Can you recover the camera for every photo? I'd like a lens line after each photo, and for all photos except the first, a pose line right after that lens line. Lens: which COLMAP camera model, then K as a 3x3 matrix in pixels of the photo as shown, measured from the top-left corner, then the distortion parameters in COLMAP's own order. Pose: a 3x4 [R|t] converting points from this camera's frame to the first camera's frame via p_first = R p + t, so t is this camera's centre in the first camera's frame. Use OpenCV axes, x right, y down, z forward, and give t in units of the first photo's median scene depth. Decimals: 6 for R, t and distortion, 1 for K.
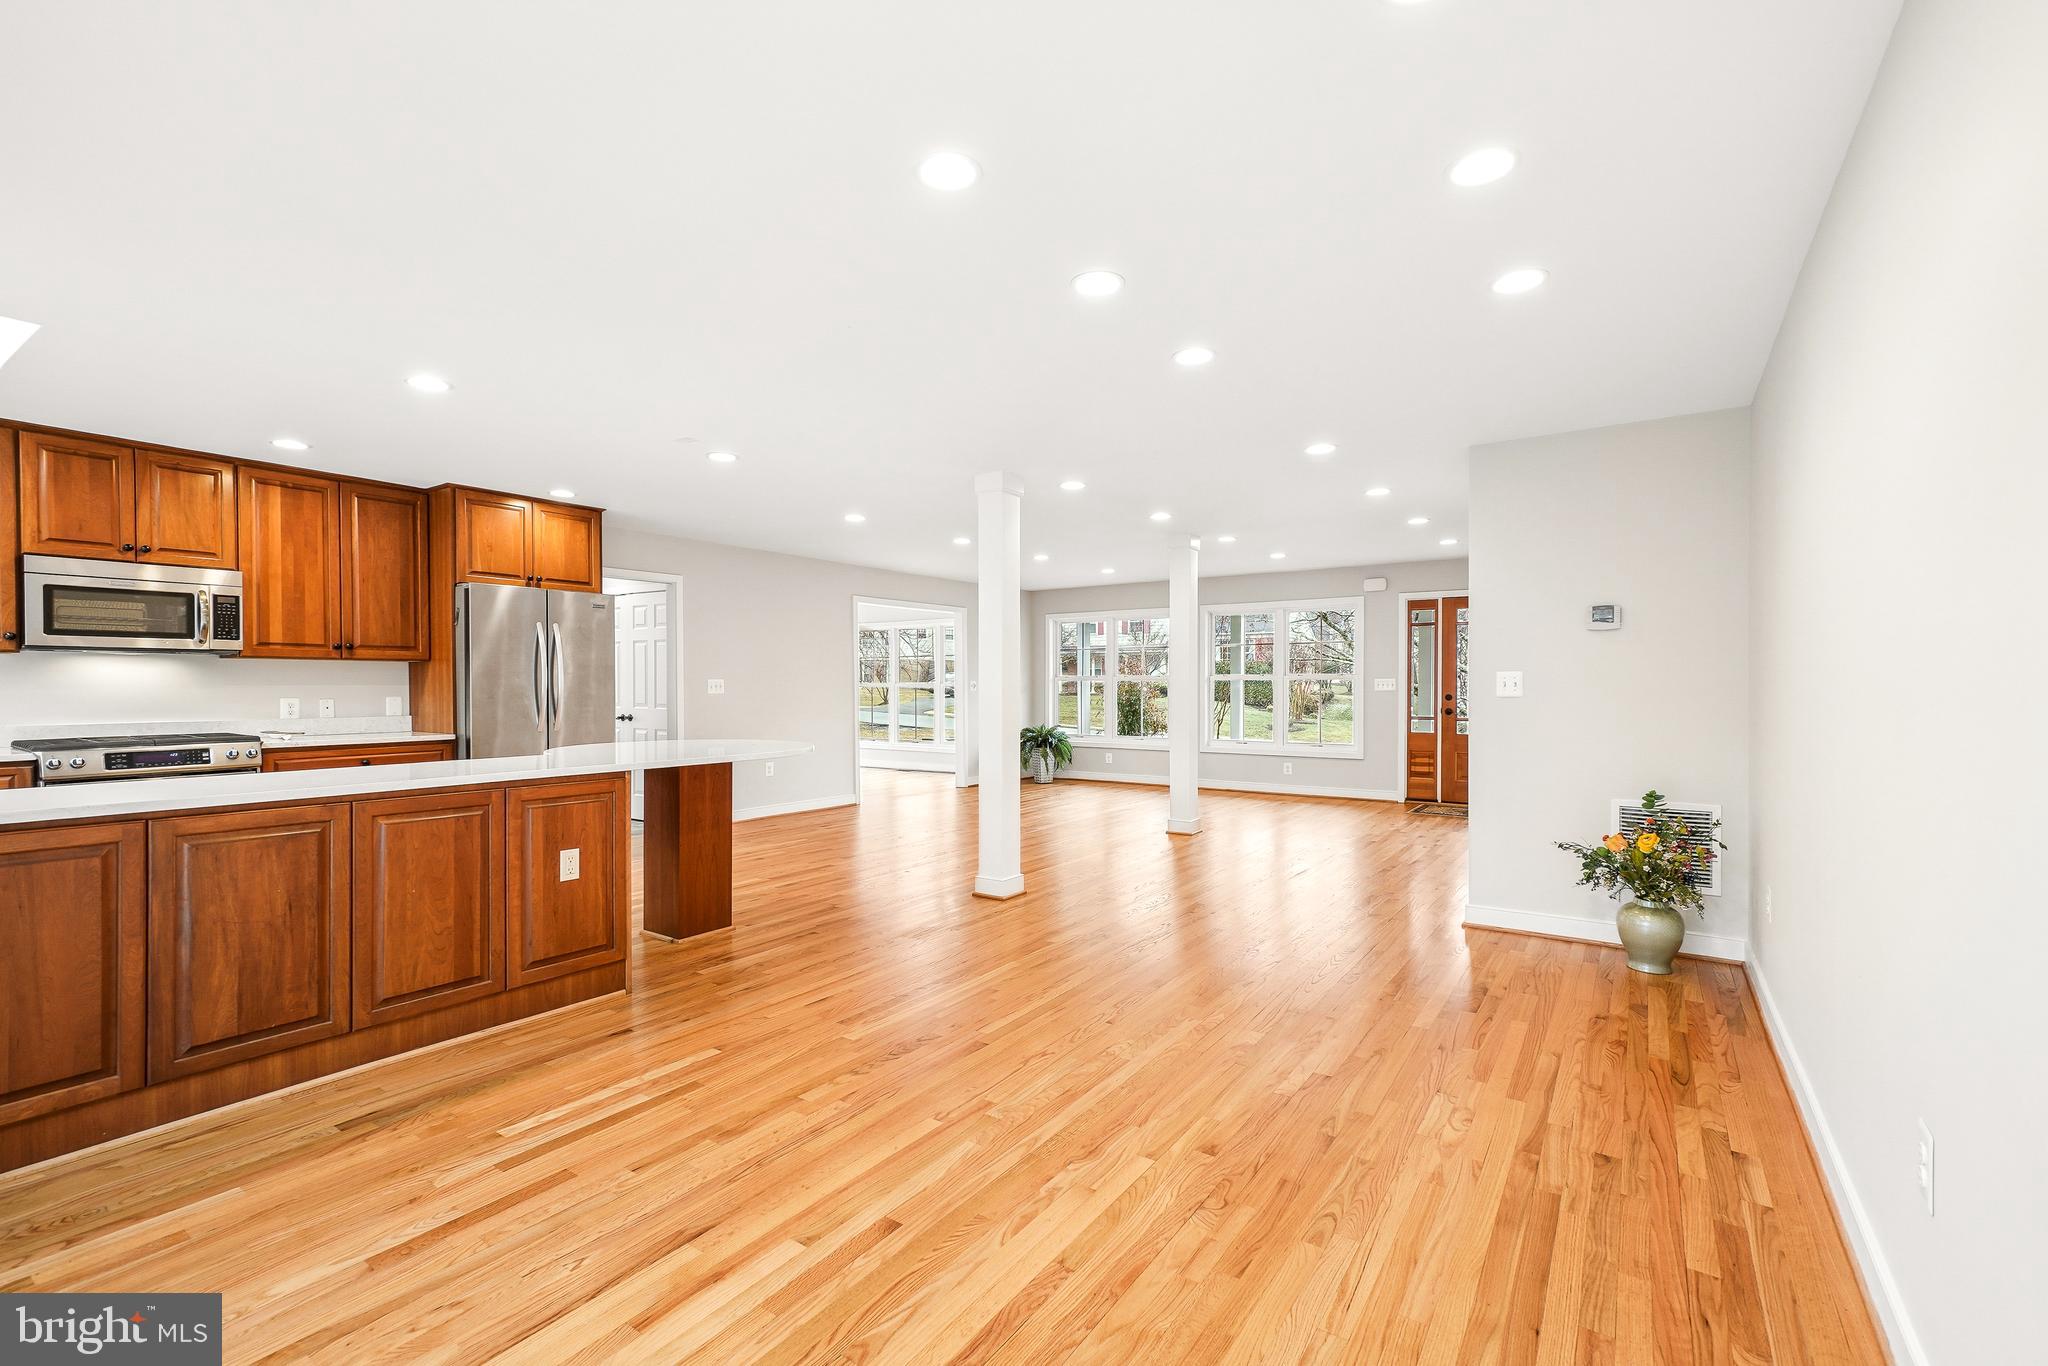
lens RADIAL K [[887.1, 0, 1014.2], [0, 887.1, 695.5], [0, 0, 1]] dist [-0.004376, 0.001324]
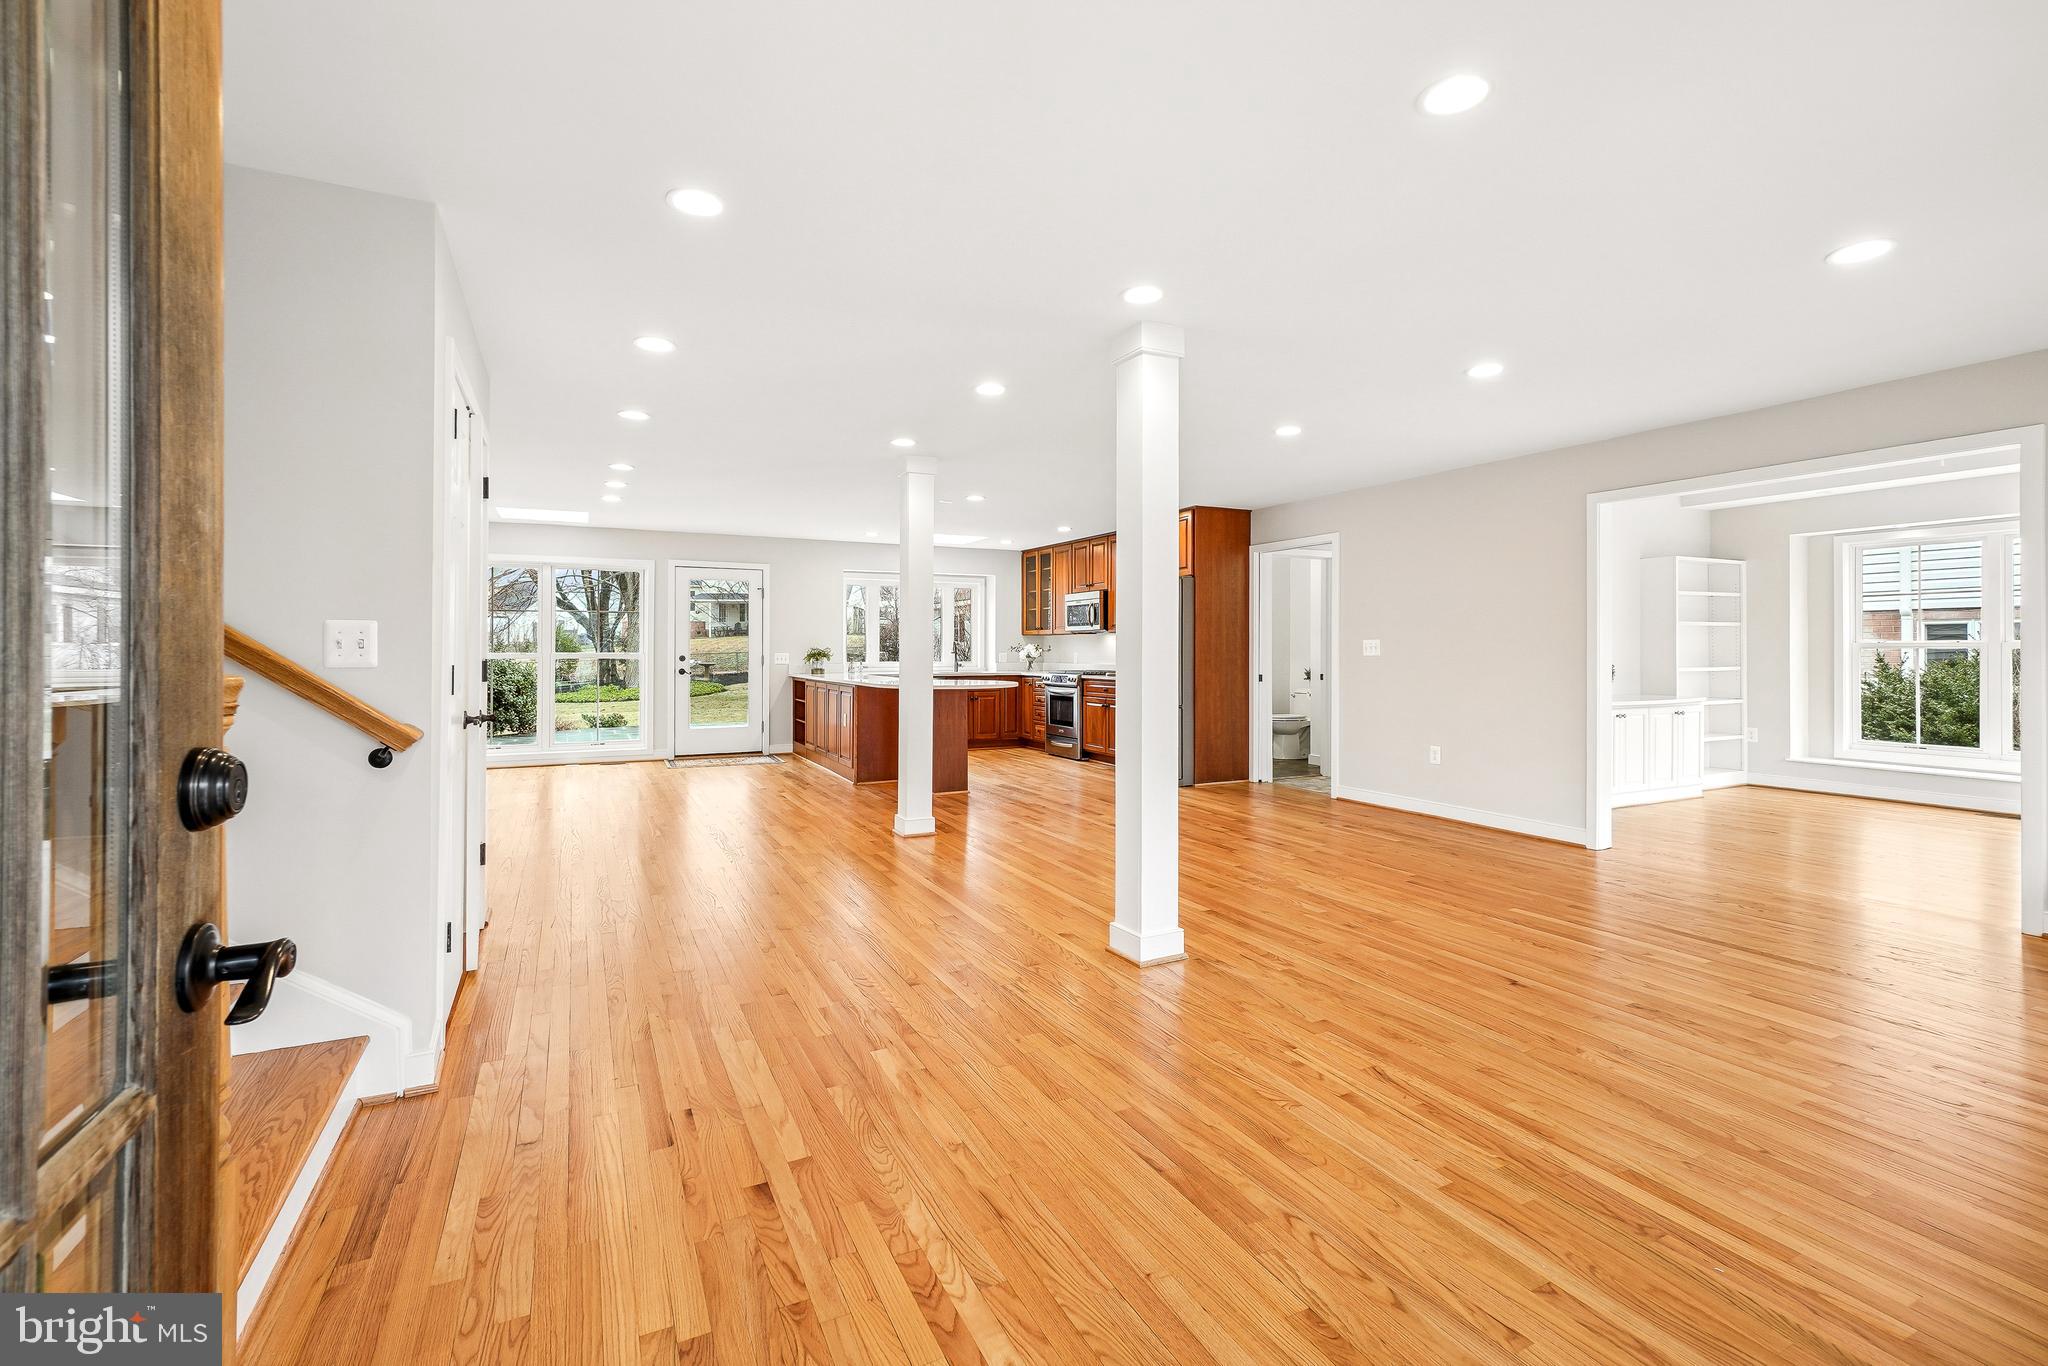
lens RADIAL K [[887.1, 0, 1008.6], [0, 887.1, 647.5], [0, 0, 1]] dist [-0.004376, 0.001324]
pose [[-0.479114, -0.002131, -0.877750, 1.081603], [-0.012786, 0.999908, 0.004552, -0.018839], [0.877660, 0.013404, -0.479097, 1.957062]]
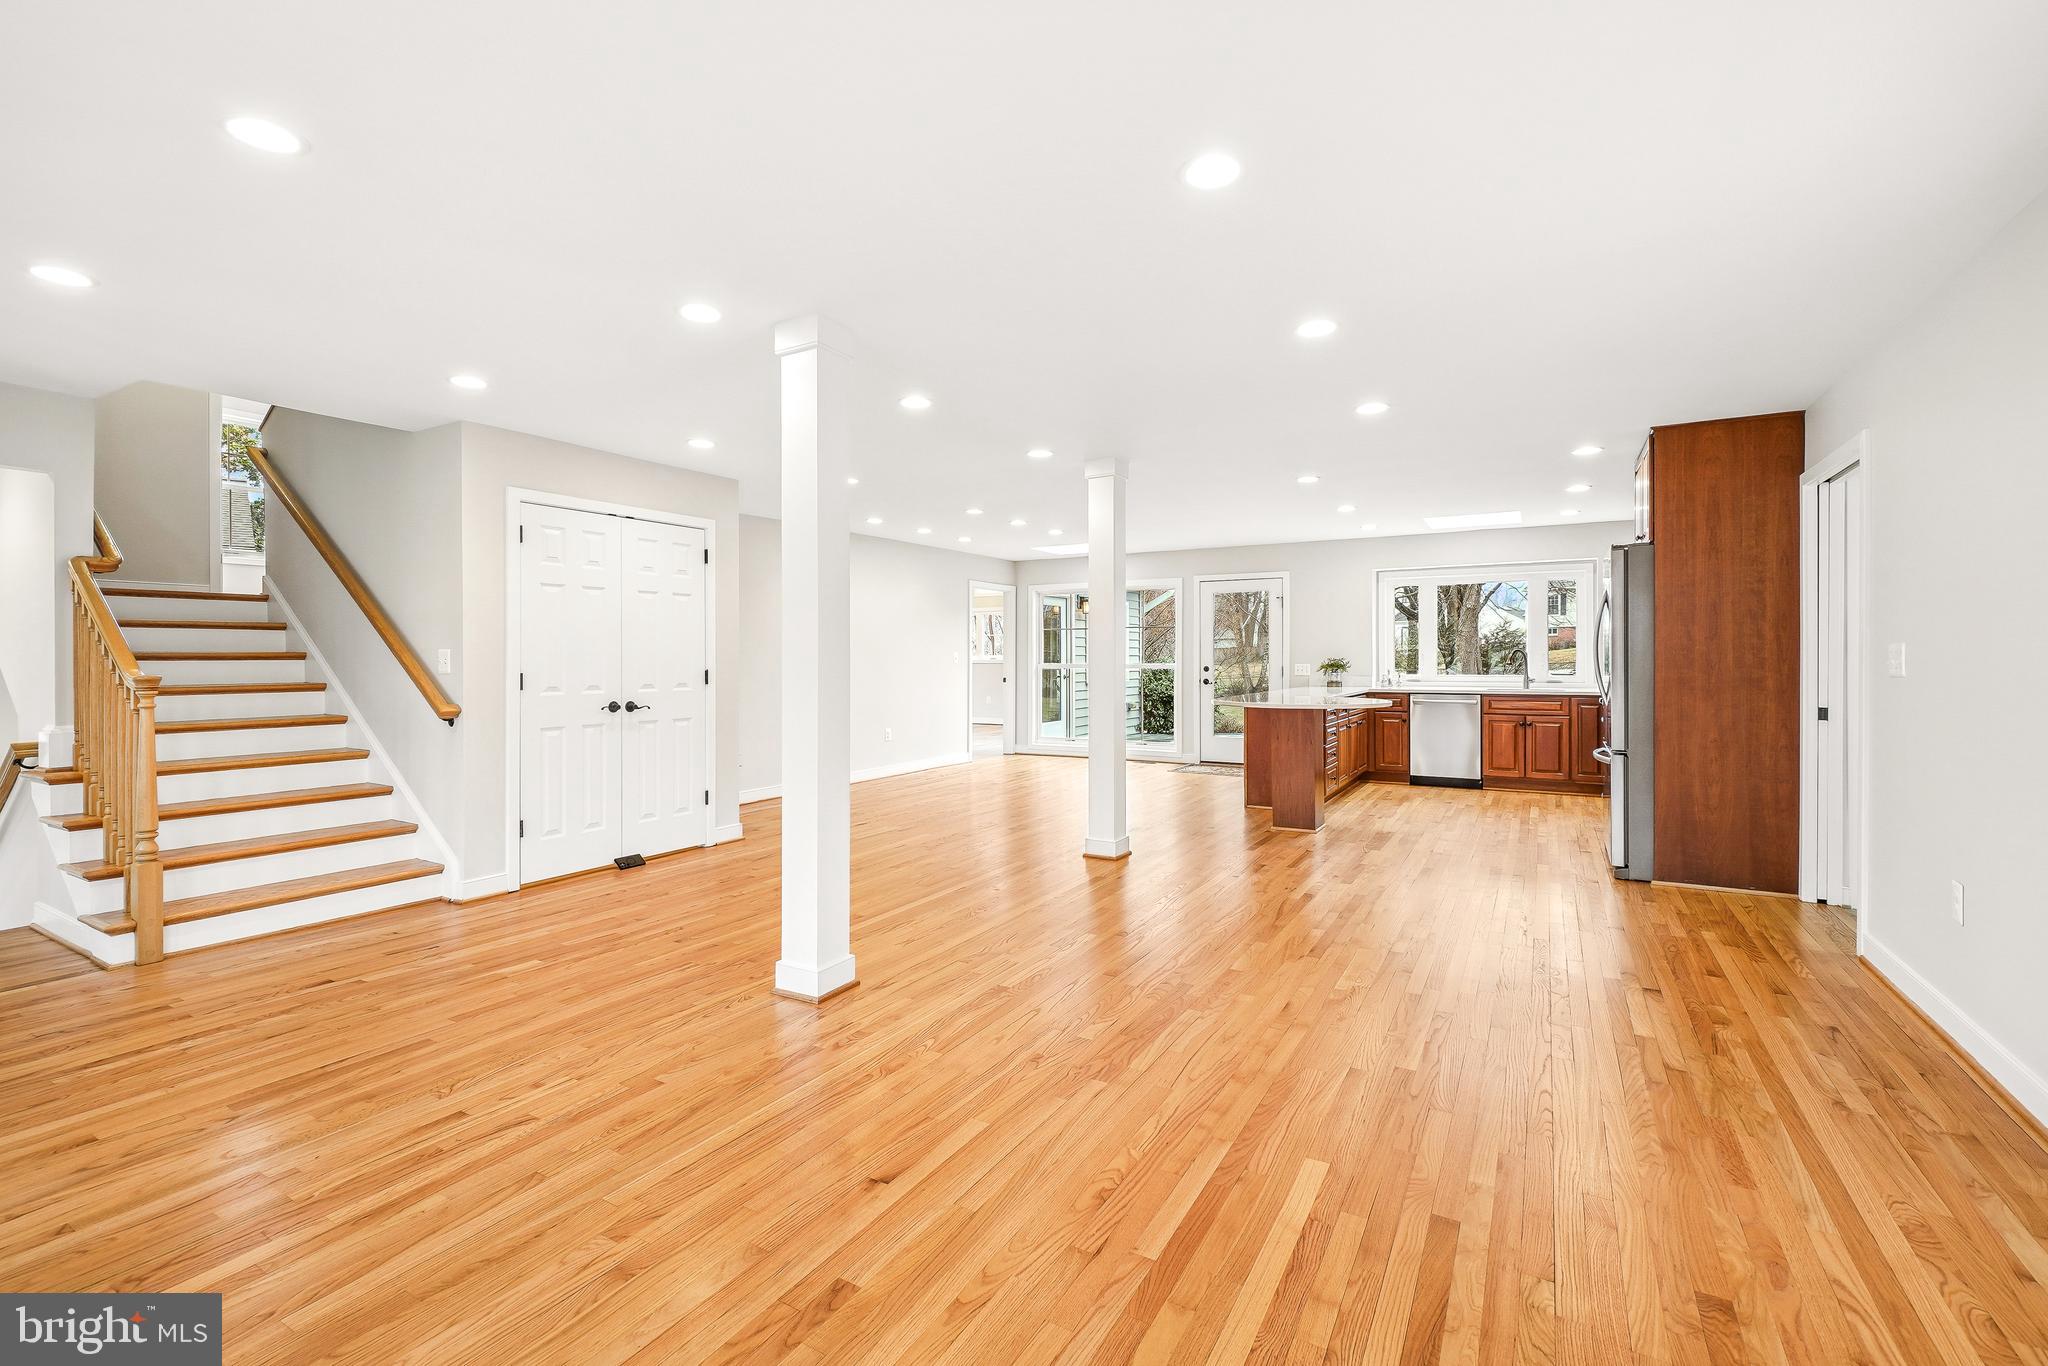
lens RADIAL K [[887.1, 0, 1023.3], [0, 887.1, 649.8], [0, 0, 1]] dist [-0.004376, 0.001324]
pose [[-0.996015, 0.001394, -0.089170, 0.206872], [0.001028, 0.999991, 0.004150, -0.030883], [0.089175, 0.004042, -0.996008, 2.454274]]
